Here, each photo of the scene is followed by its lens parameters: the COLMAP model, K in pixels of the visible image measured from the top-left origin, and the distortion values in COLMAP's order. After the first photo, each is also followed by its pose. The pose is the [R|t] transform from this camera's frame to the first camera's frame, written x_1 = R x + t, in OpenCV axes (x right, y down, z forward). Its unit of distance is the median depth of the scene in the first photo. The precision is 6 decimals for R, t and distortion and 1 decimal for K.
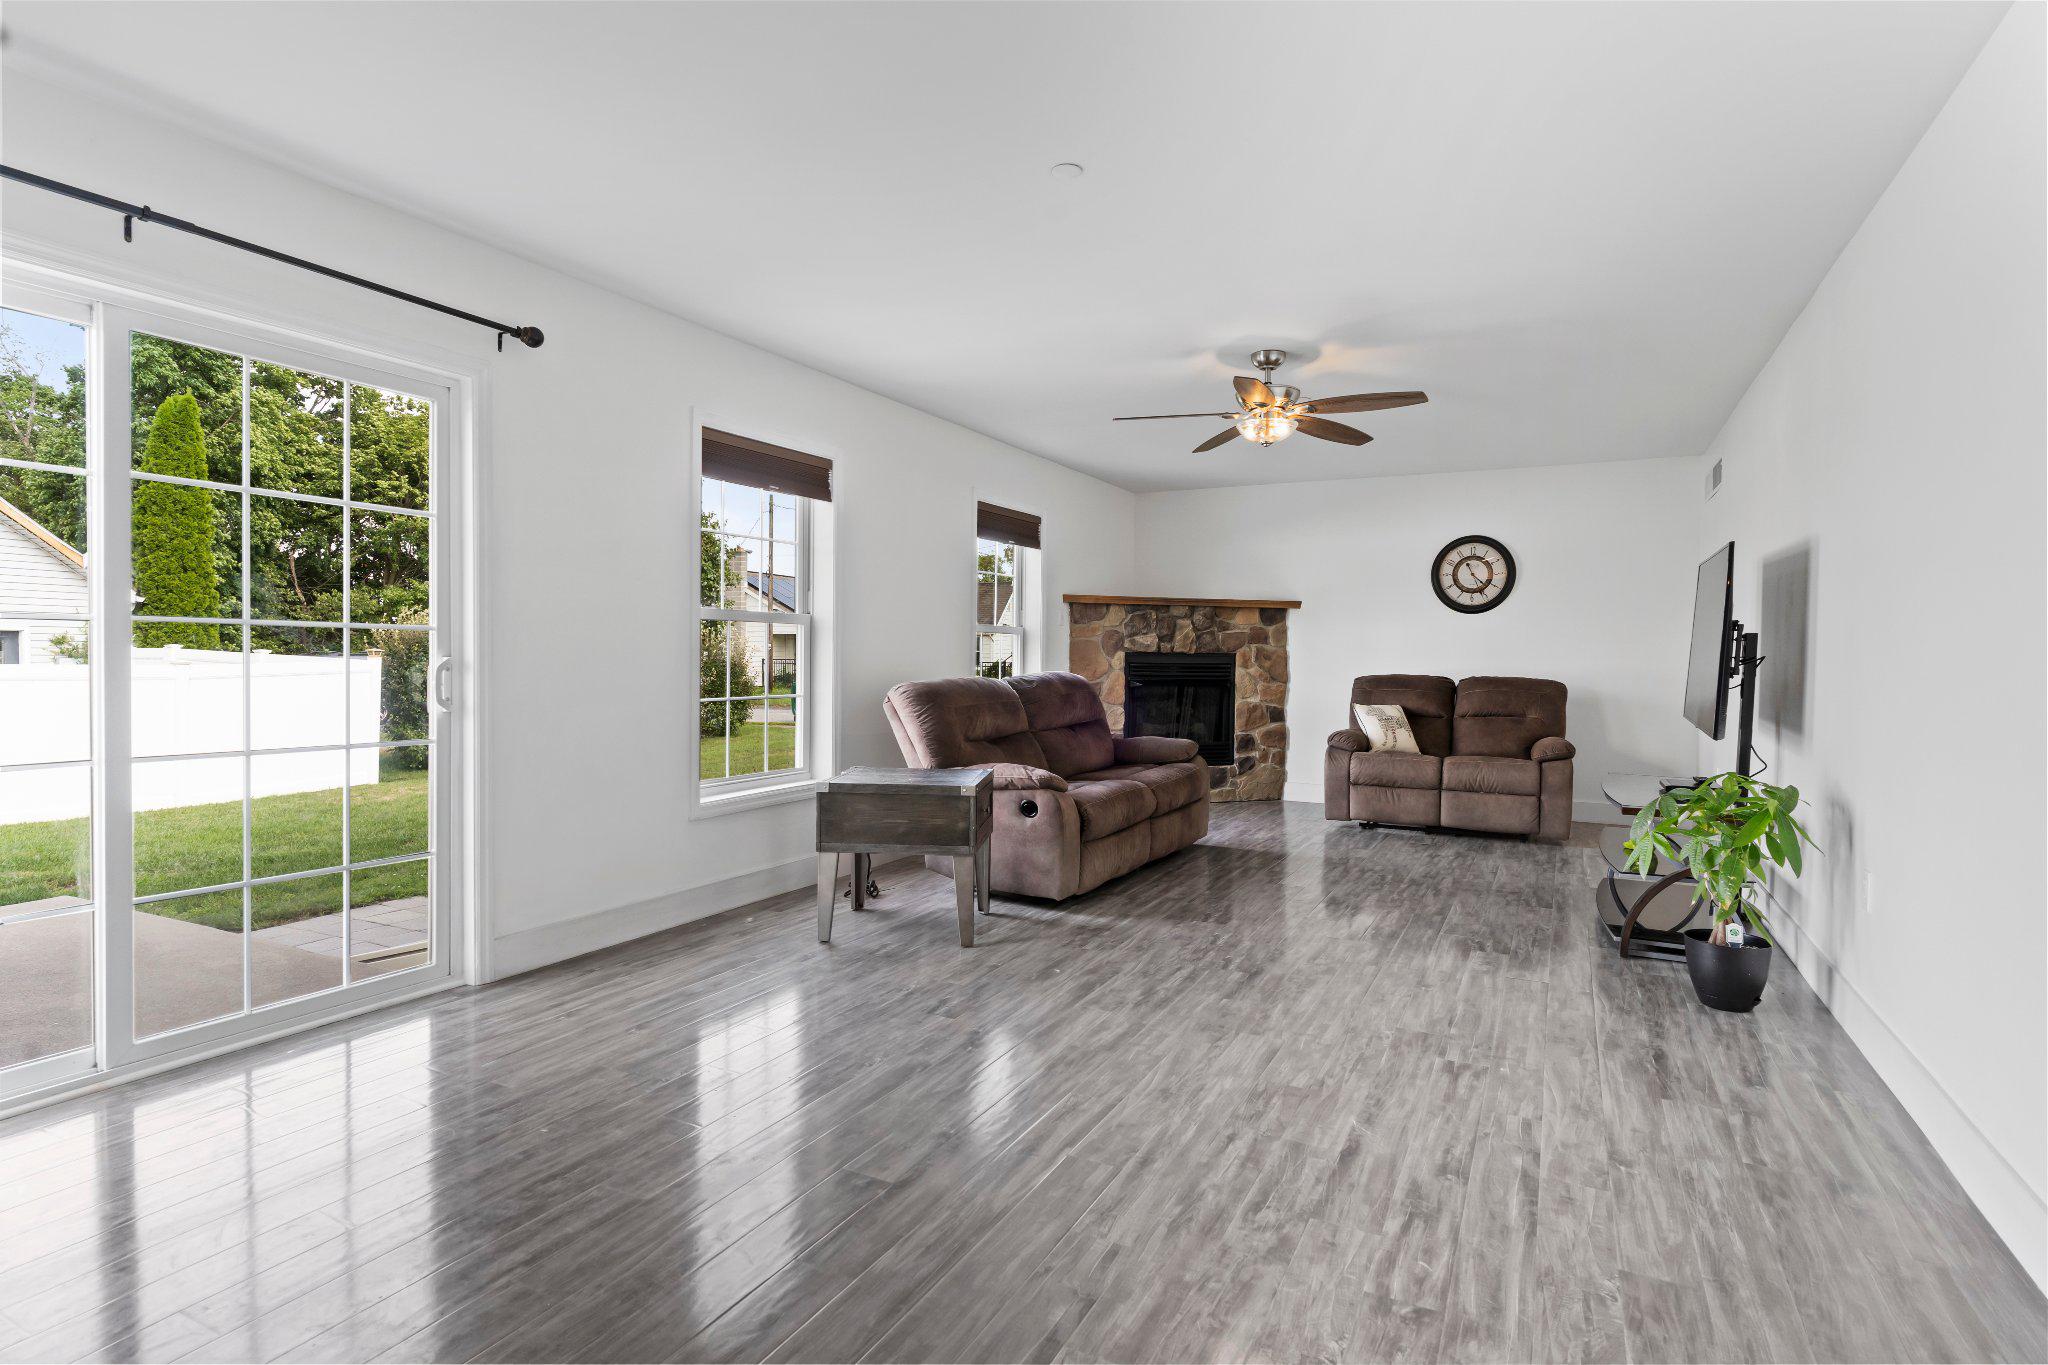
lens RADIAL K [[1056.8, 0, 1024.0], [0, 1056.8, 682.5], [0, 0, 1]] dist [-0.001864, 0.000226]
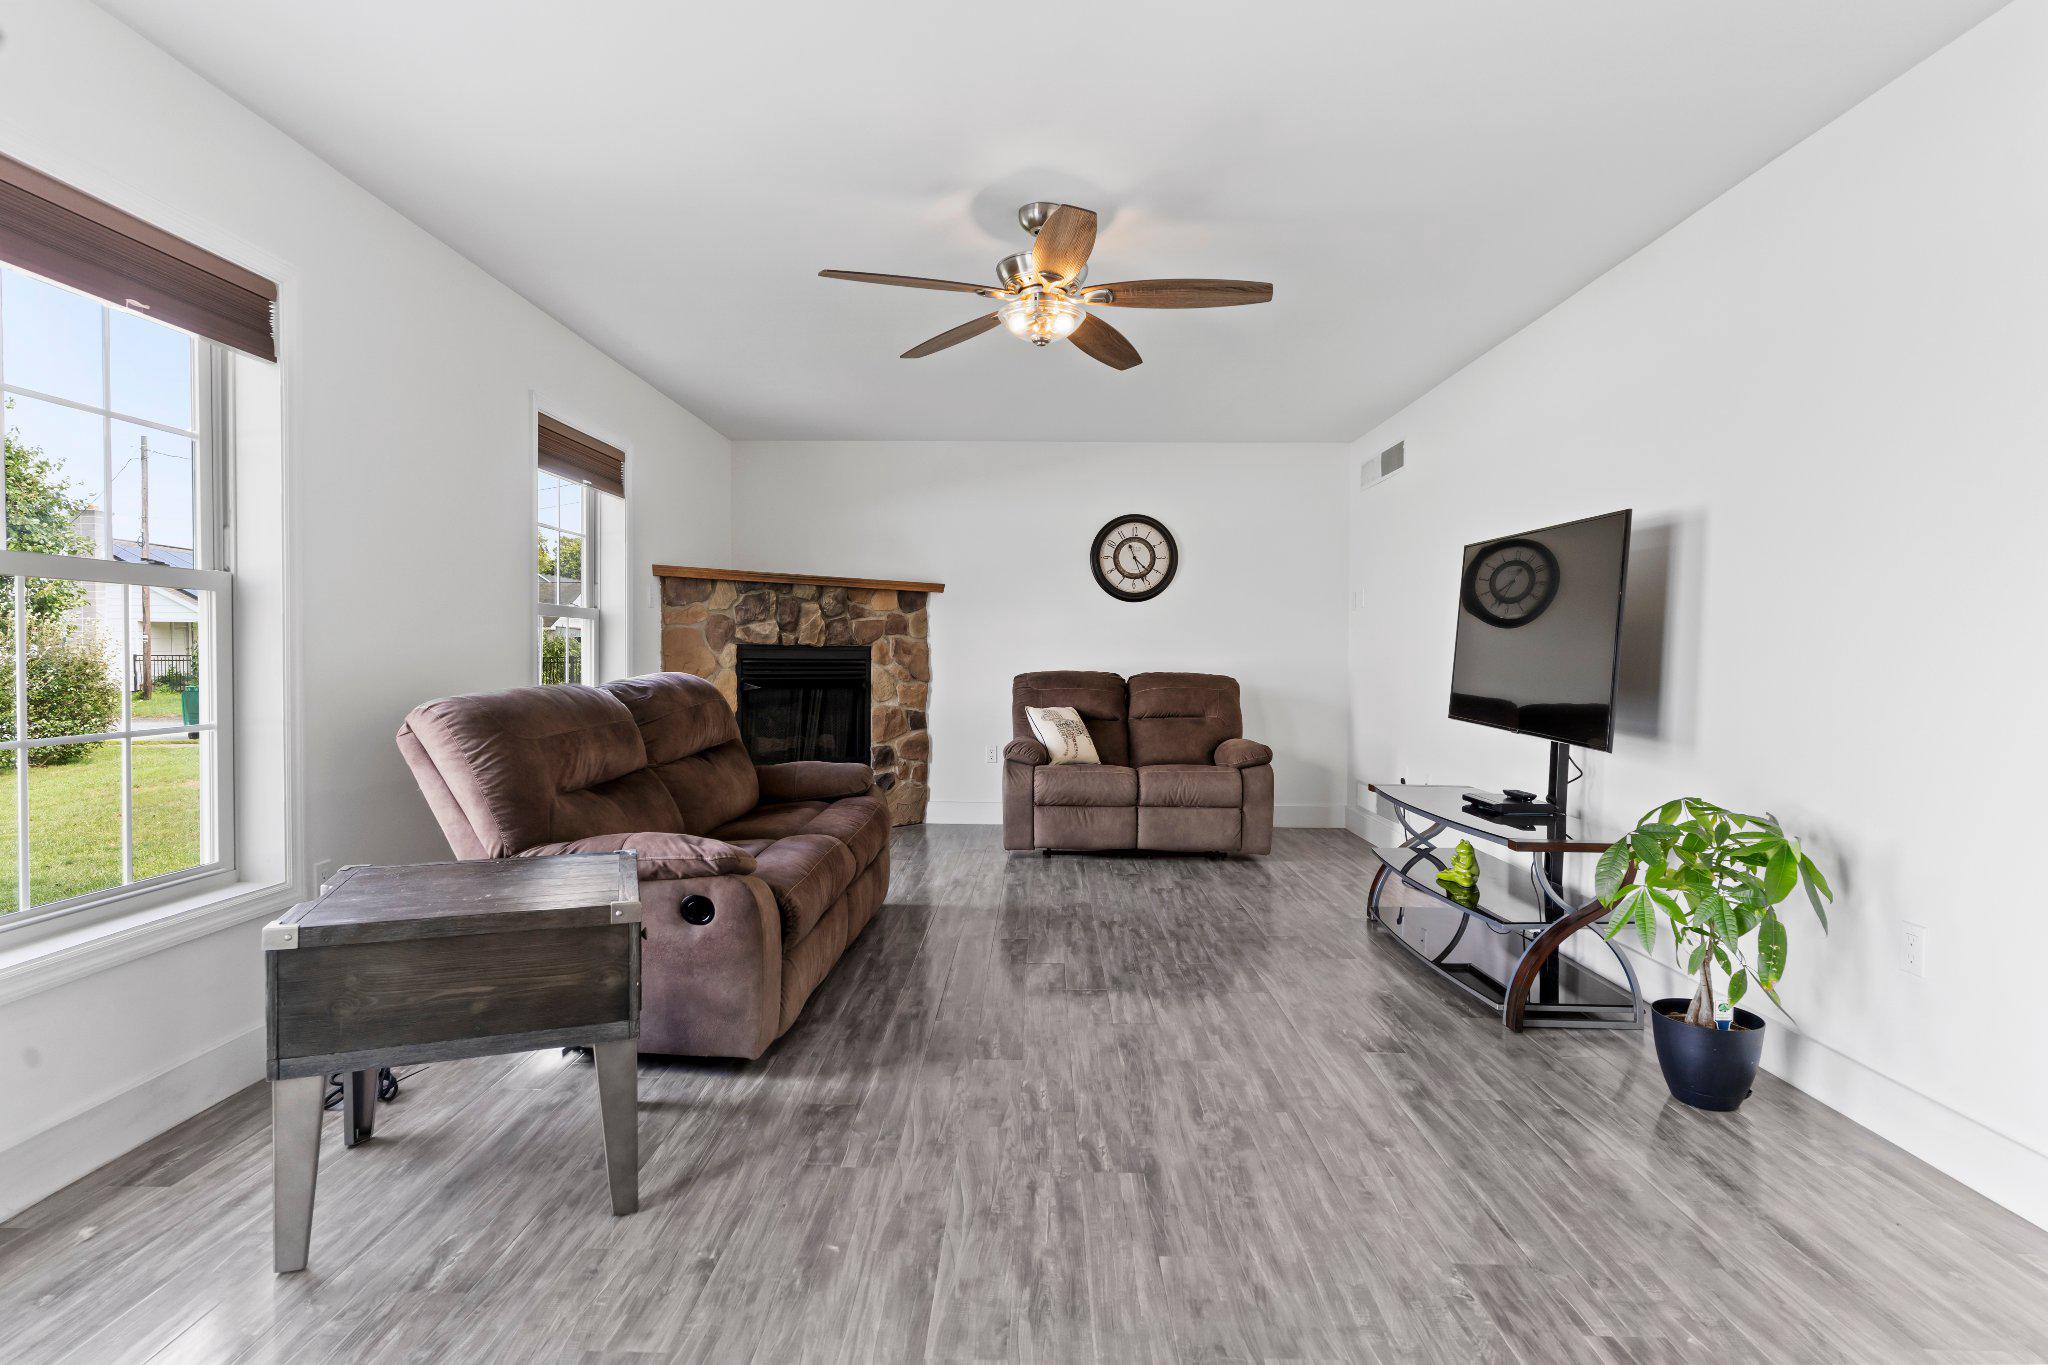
lens RADIAL K [[1056.8, 0, 1024.0], [0, 1056.8, 682.5], [0, 0, 1]] dist [-0.001864, 0.000226]
pose [[0.897268, -0.015007, 0.441231, -0.062299], [0.012371, 0.999884, 0.008851, -0.006938], [-0.441313, -0.002483, 0.897350, 0.273450]]
